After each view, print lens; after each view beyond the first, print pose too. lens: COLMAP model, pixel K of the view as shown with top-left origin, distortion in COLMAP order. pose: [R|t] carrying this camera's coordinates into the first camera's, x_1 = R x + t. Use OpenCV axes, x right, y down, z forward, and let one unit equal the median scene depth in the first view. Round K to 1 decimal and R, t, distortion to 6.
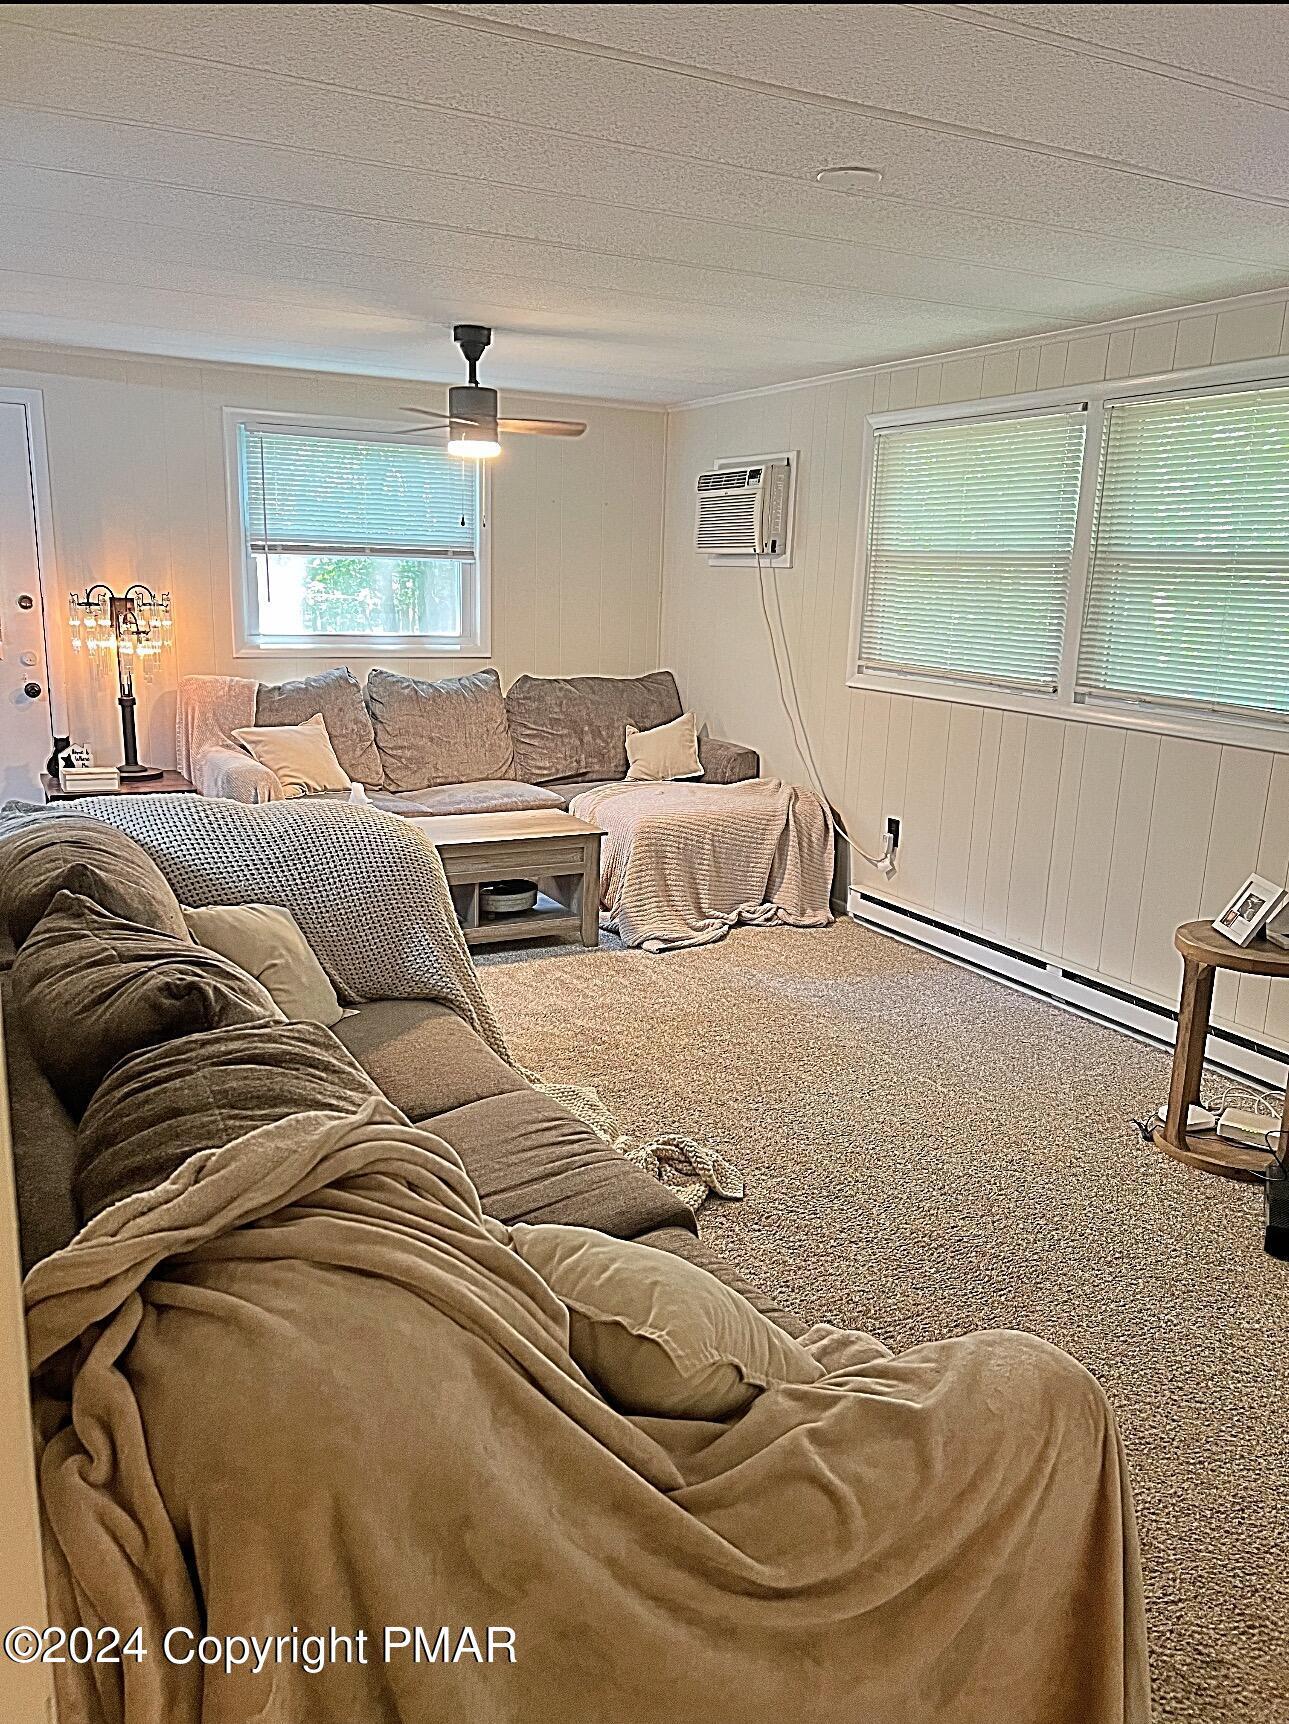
lens RADIAL K [[1208.9, 0, 649.4], [0, 1208.9, 867.9], [0, 0, 1]] dist [0.136682, -0.232923]
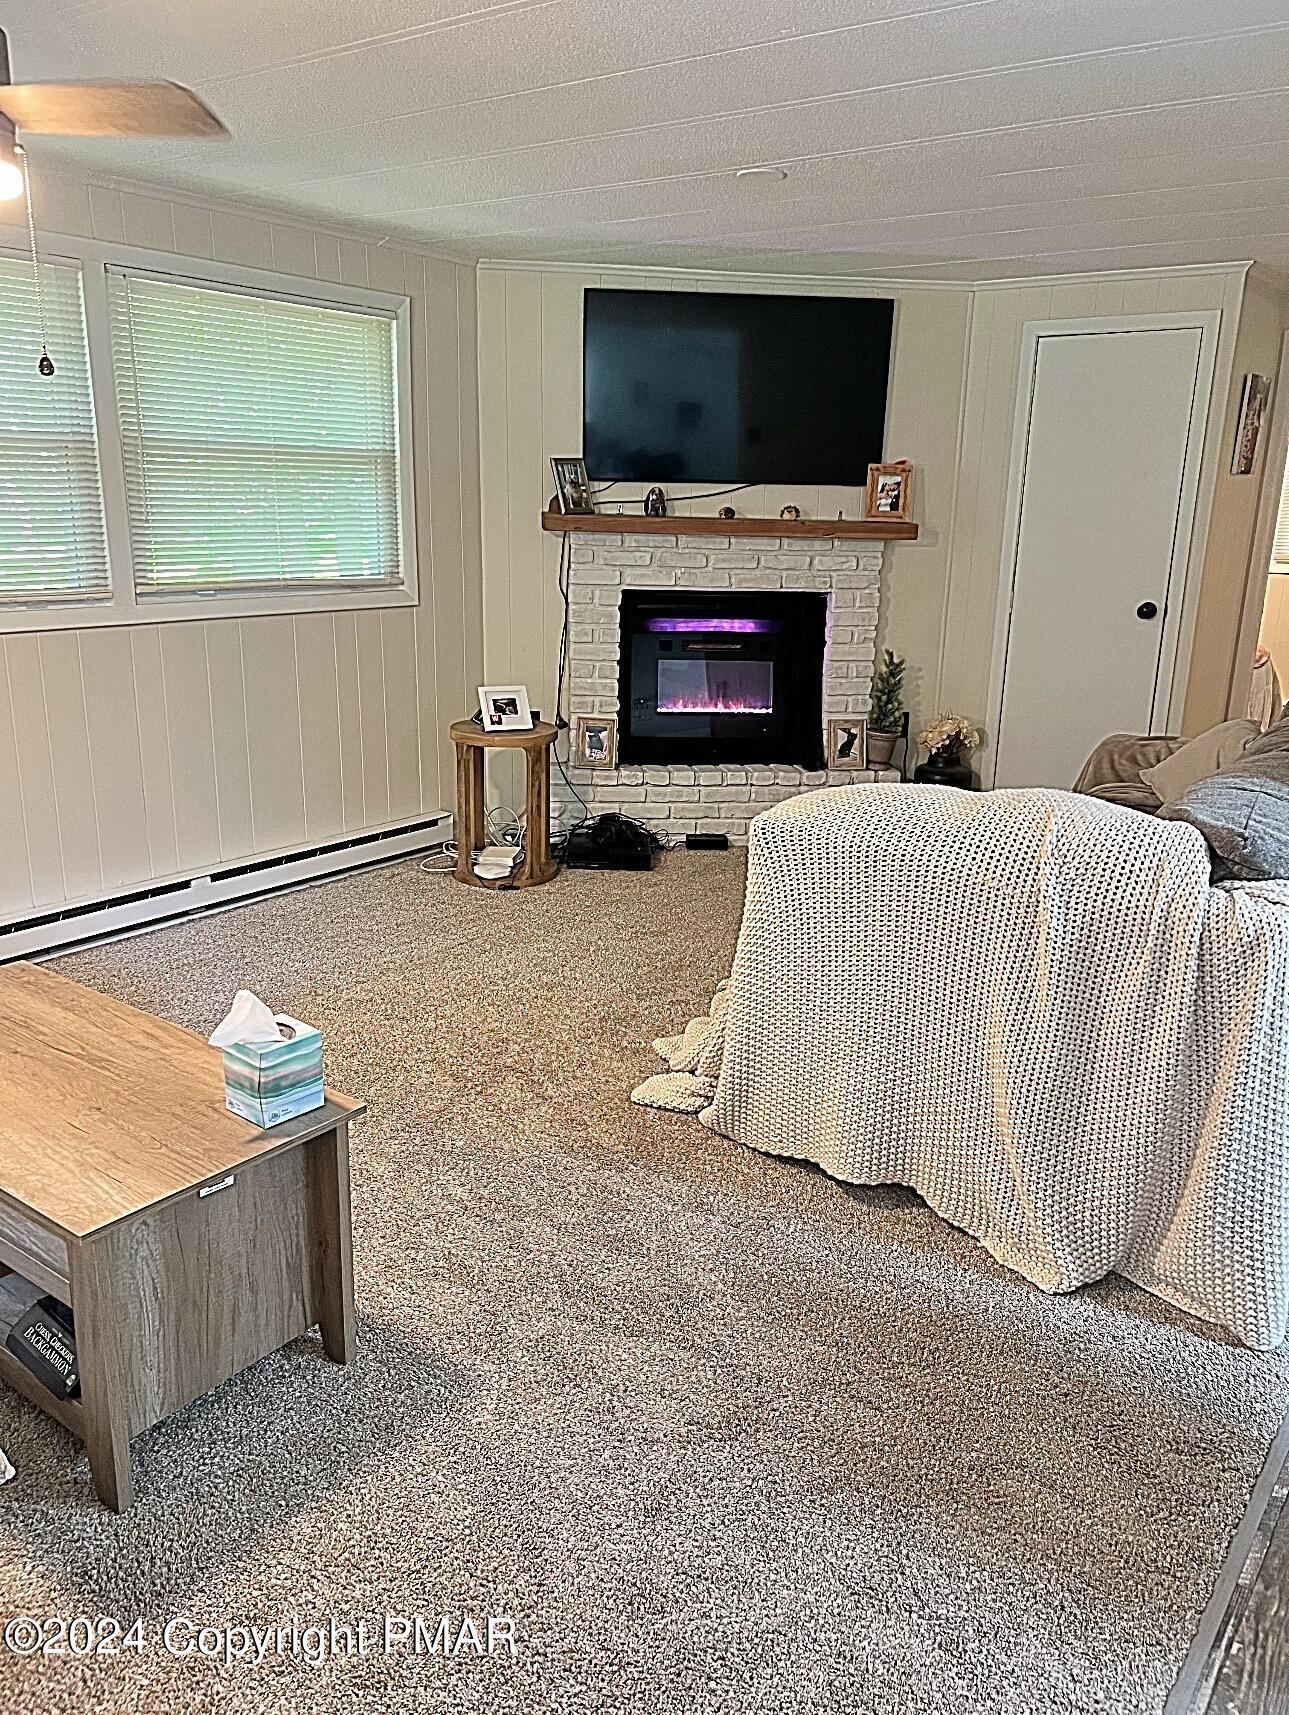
lens RADIAL K [[1216.4, 0, 644.5], [0, 1216.4, 857.5], [0, 0, 1]] dist [0.001605, 0.000461]
pose [[-0.380371, -0.306282, 0.872645, -0.646867], [0.192882, 0.896548, 0.398745, -0.253701], [-0.904497, 0.319989, -0.281944, 0.971590]]
